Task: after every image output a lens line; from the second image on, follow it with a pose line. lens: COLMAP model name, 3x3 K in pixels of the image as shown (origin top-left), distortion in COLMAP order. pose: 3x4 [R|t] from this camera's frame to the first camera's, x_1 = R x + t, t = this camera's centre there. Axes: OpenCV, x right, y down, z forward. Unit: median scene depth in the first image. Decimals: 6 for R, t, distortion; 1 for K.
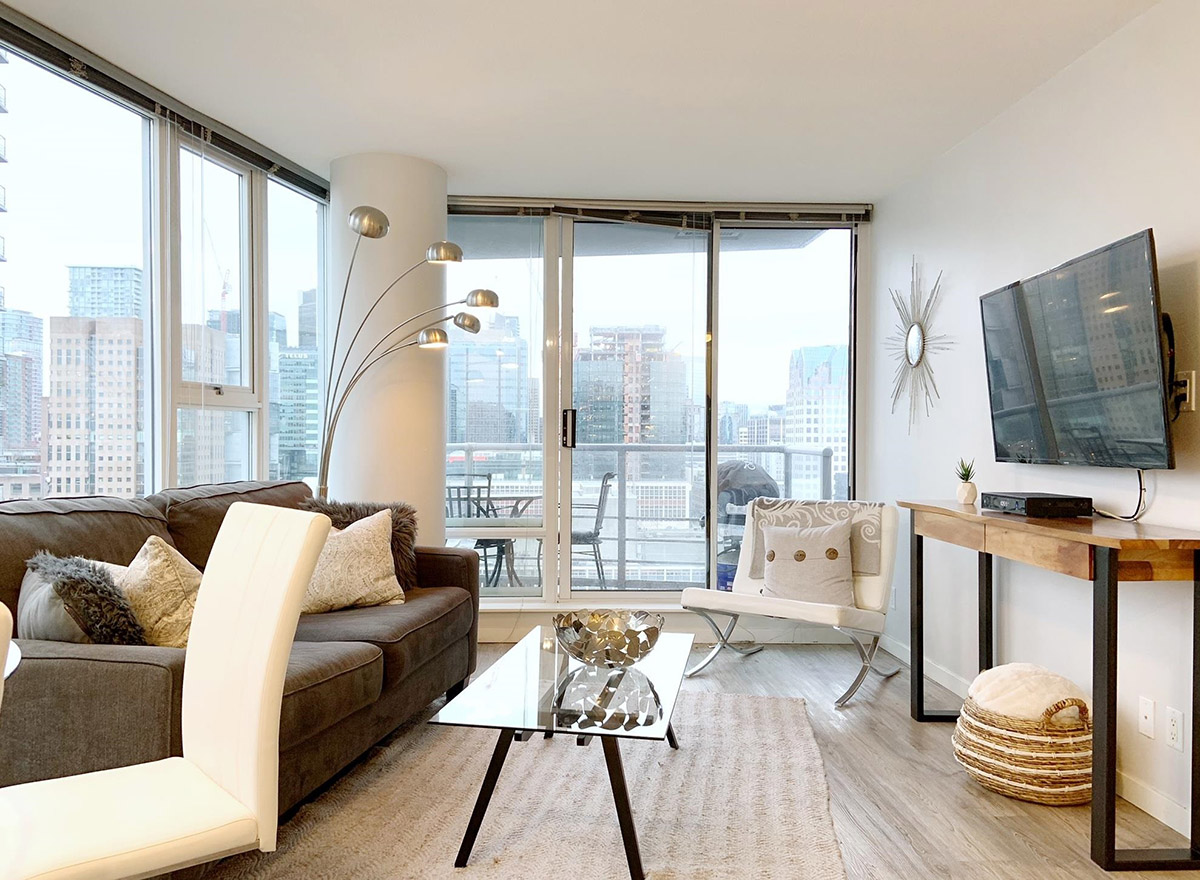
lens RADIAL K [[928.7, 0, 577.6], [0, 928.7, 448.3], [0, 0, 1]] dist [0.109797, -0.098038]
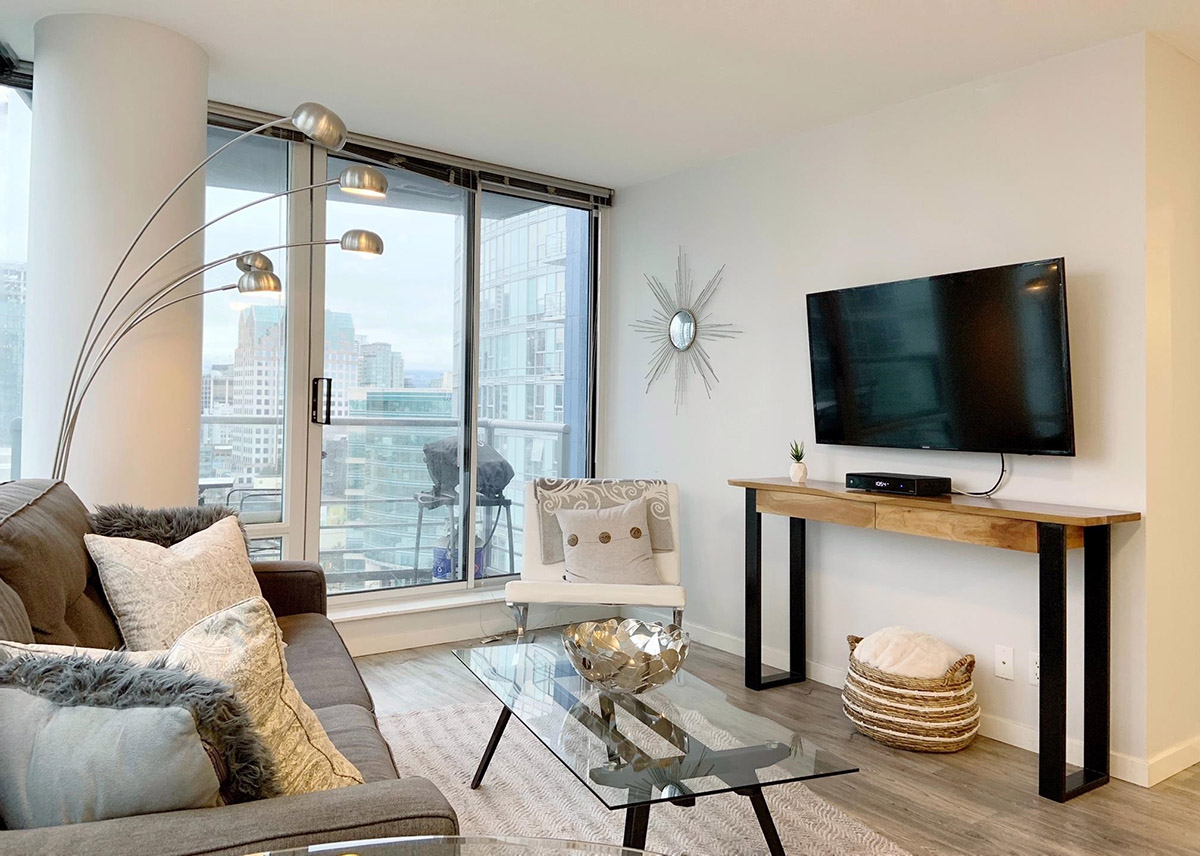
lens RADIAL K [[925.6, 0, 618.5], [0, 925.6, 392.1], [0, 0, 1]] dist [0.064137, -0.057030]
pose [[0.830409, 0.023464, 0.556660, -0.253050], [-0.011424, 0.999620, -0.025093, -0.011301], [-0.557037, 0.014478, 0.830361, 0.158183]]
